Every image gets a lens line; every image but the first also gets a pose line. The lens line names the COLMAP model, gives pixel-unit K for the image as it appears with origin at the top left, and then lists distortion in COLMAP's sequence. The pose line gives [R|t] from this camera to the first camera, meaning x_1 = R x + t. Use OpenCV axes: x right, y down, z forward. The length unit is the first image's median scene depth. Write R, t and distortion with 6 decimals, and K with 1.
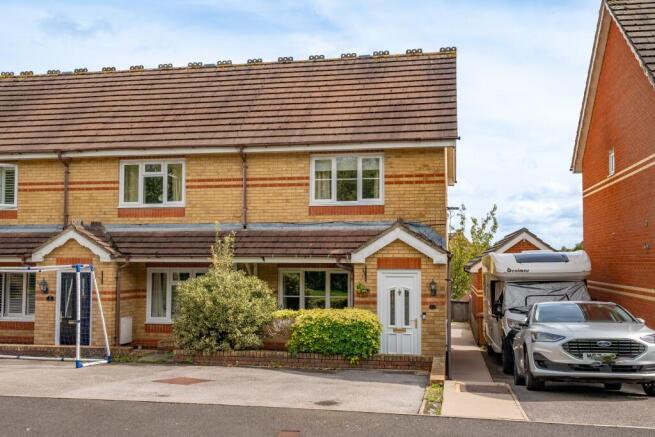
lens RADIAL K [[570.7, 0, 327.5], [0, 570.7, 218.5], [0, 0, 1]] dist [0.004989, 0.002356]
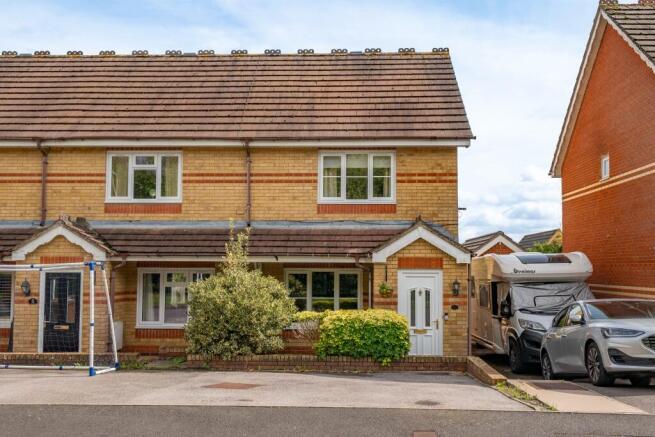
lens RADIAL K [[585.7, 0, 327.5], [0, 585.7, 218.5], [0, 0, 1]] dist [0.002095, 0.005132]
pose [[0.991353, 0.013672, 0.130505, -0.145326], [-0.012603, 0.999880, -0.009010, 0.011587], [-0.130613, 0.007287, 0.991407, 0.020574]]
